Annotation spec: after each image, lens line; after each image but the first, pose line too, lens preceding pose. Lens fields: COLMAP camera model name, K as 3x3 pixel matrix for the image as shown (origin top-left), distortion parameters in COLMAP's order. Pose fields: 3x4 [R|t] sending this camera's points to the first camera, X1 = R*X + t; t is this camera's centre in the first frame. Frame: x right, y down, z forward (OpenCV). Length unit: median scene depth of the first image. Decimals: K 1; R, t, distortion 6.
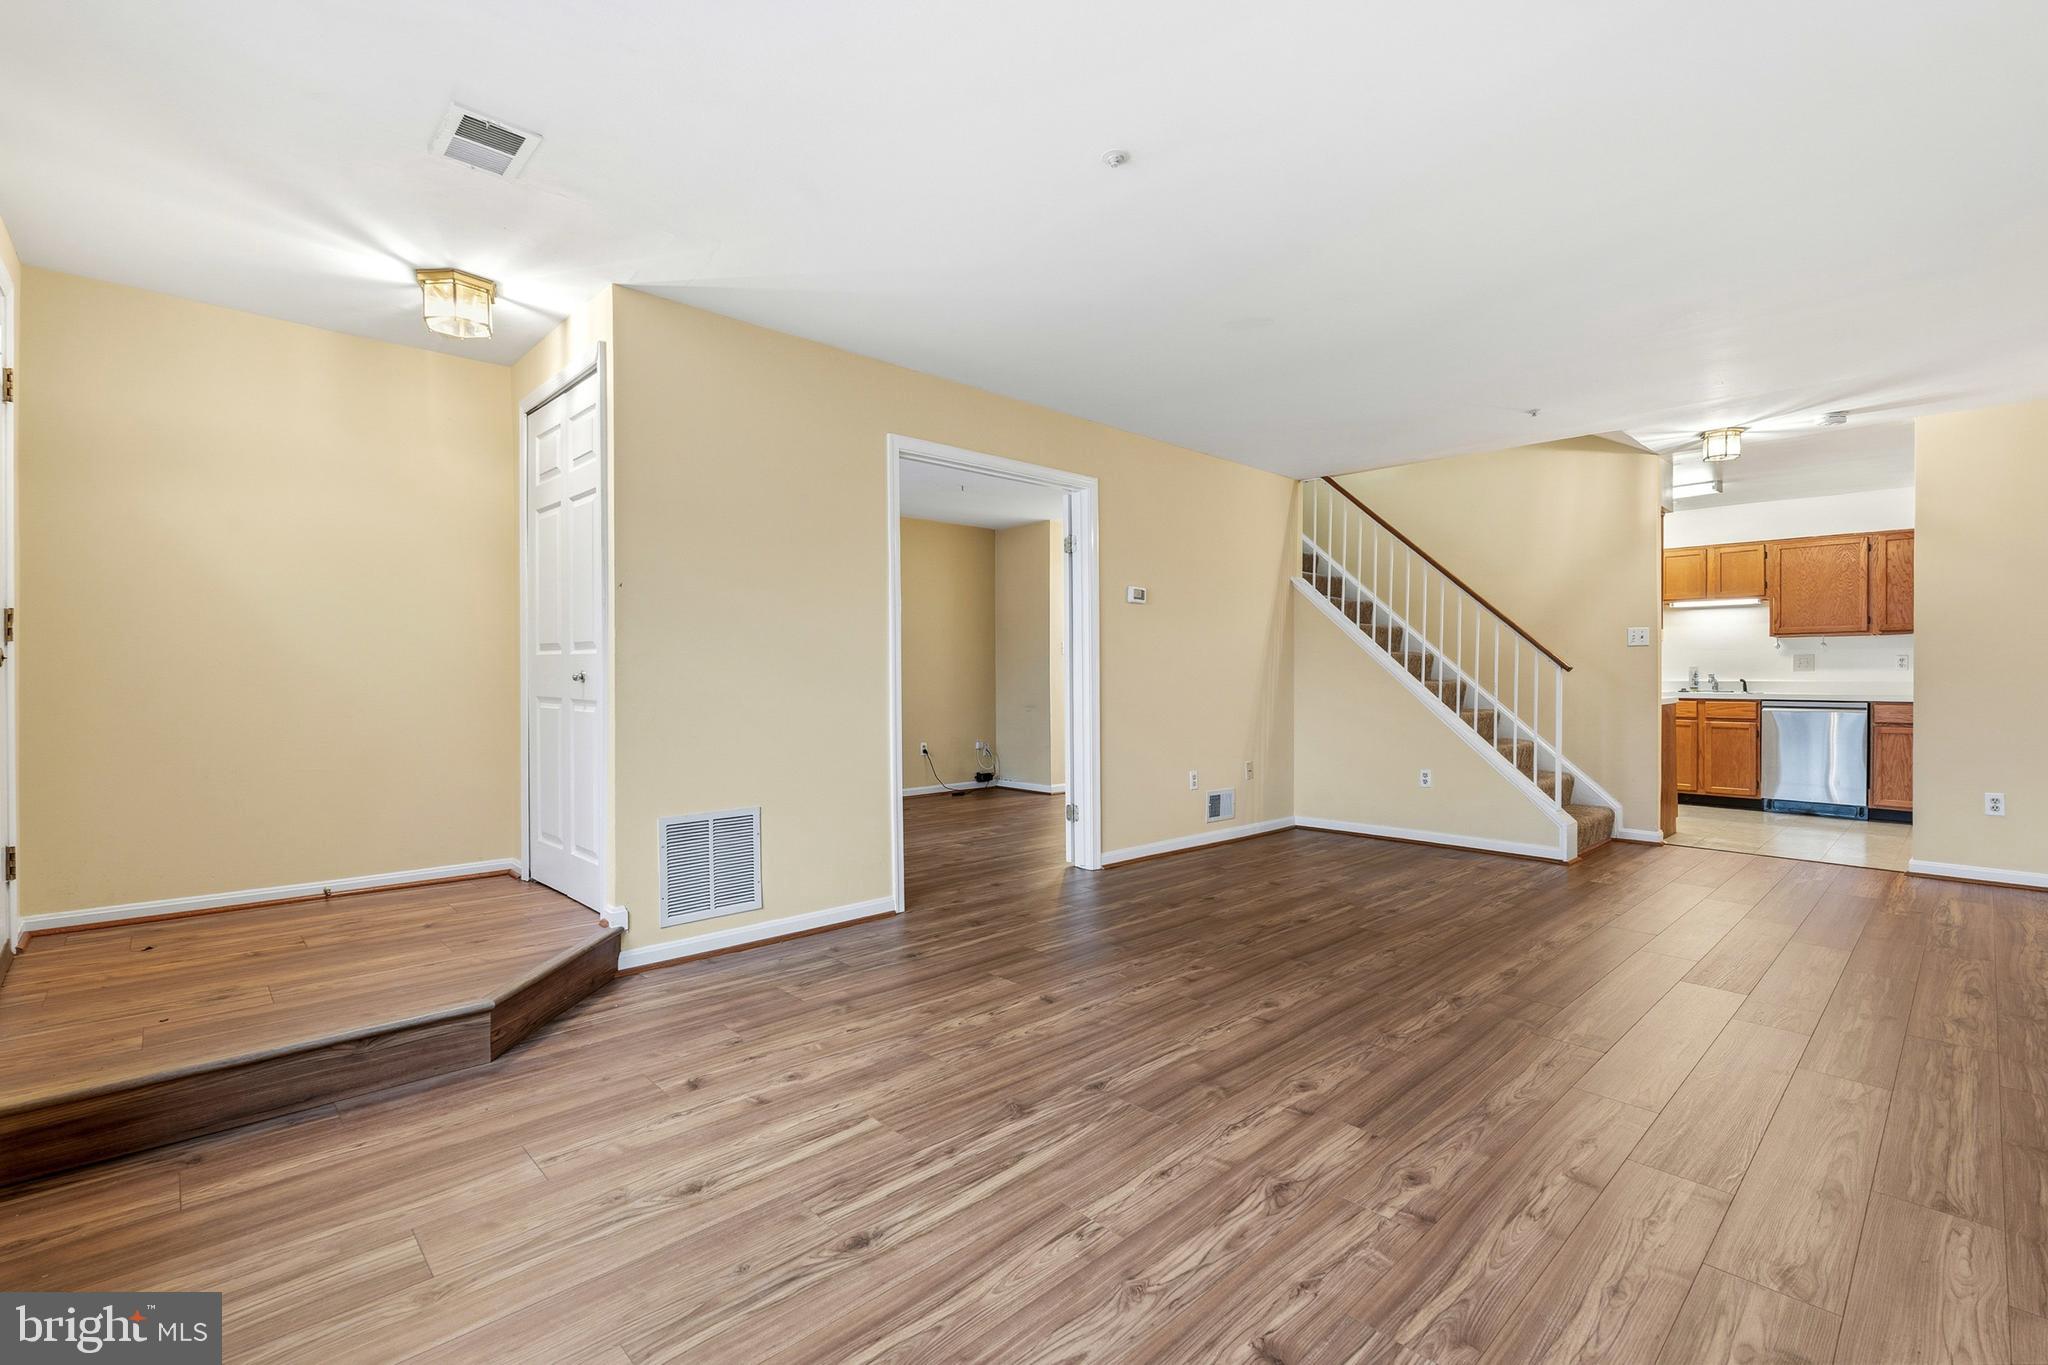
lens RADIAL K [[915.0, 0, 1020.9], [0, 915.0, 684.9], [0, 0, 1]] dist [-0.010384, 0.000617]
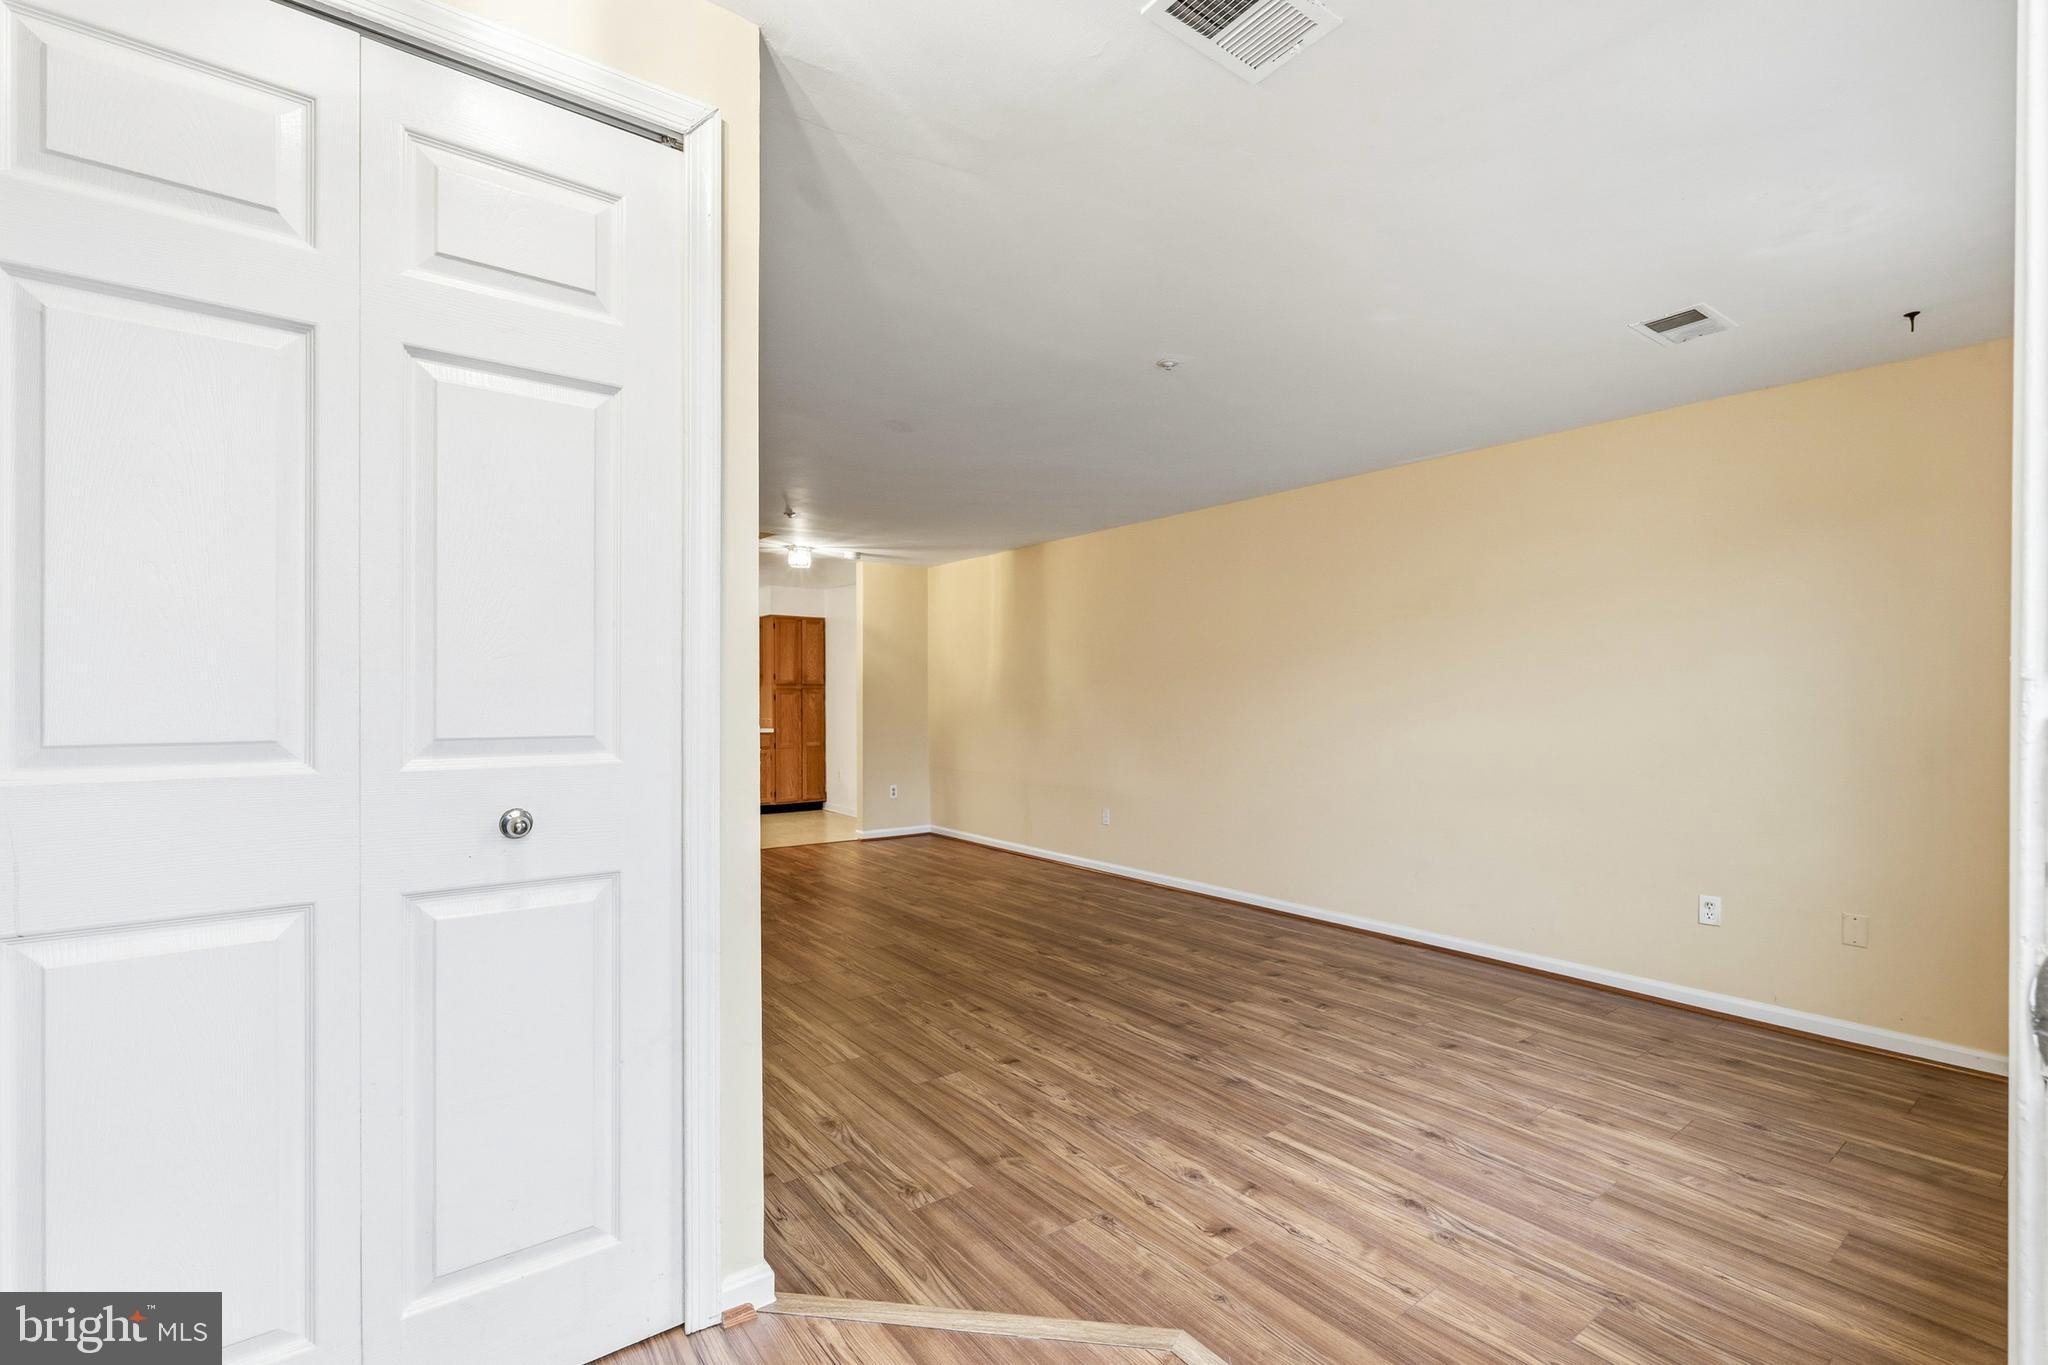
lens RADIAL K [[915.0, 0, 1026.5], [0, 915.0, 685.8], [0, 0, 1]] dist [-0.010384, 0.000617]
pose [[0.103904, 0.008416, 0.994552, -1.286803], [0.012506, 0.999874, -0.009767, -0.097507], [-0.994509, 0.013453, 0.103785, 1.094804]]
